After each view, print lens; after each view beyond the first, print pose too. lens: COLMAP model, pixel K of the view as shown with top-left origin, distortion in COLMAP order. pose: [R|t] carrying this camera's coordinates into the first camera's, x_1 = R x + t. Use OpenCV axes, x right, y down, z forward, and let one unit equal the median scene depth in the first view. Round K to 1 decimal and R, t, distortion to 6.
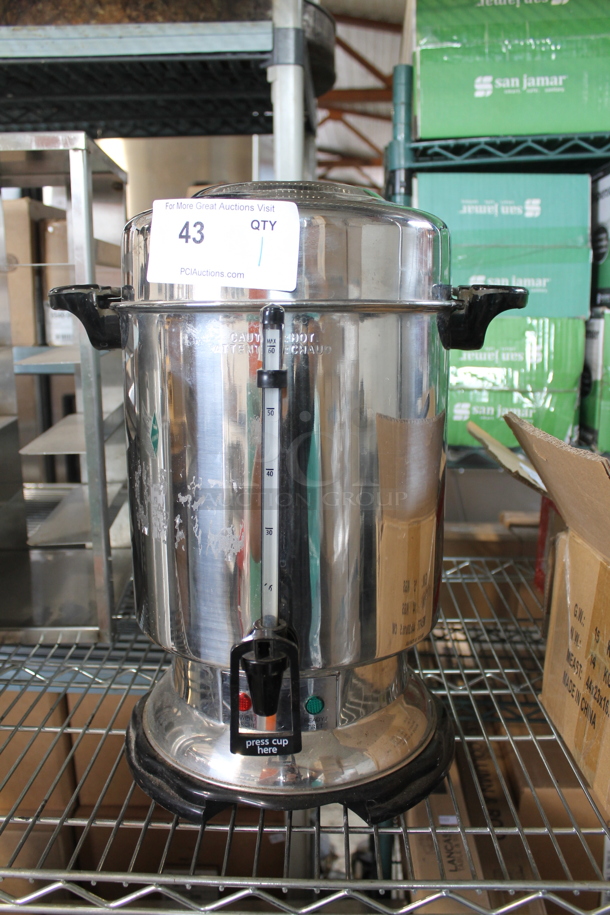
lens RADIAL K [[781.2, 0, 305.0], [0, 781.2, 457.5], [0, 0, 1]] dist [-0.181830, 0.149962]
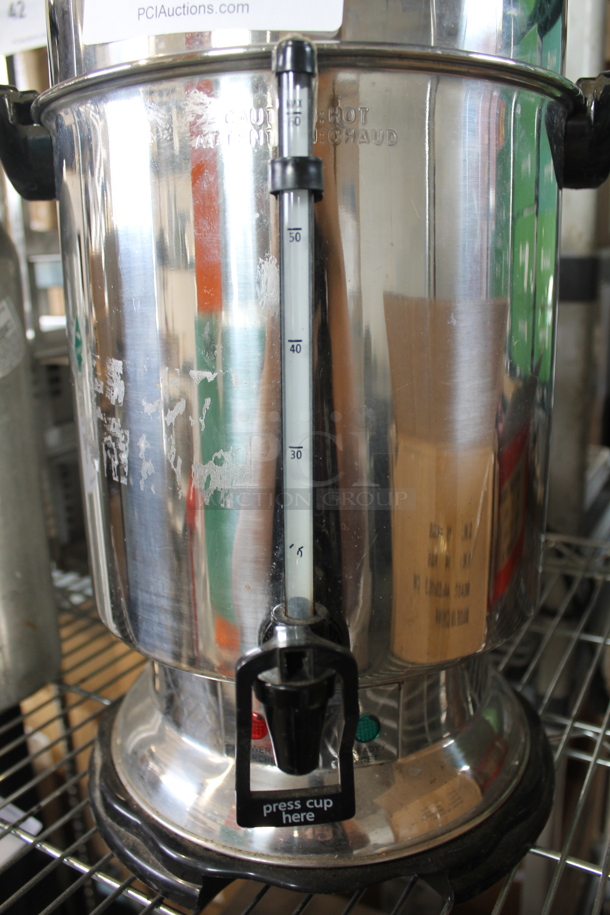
lens RADIAL K [[781.2, 0, 305.0], [0, 781.2, 457.5], [0, 0, 1]] dist [-0.181830, 0.149962]
pose [[0.999787, -0.020486, 0.002302, -0.019194], [0.020349, 0.998593, 0.048977, 0.033182], [-0.003302, -0.048920, 0.998797, 0.200106]]
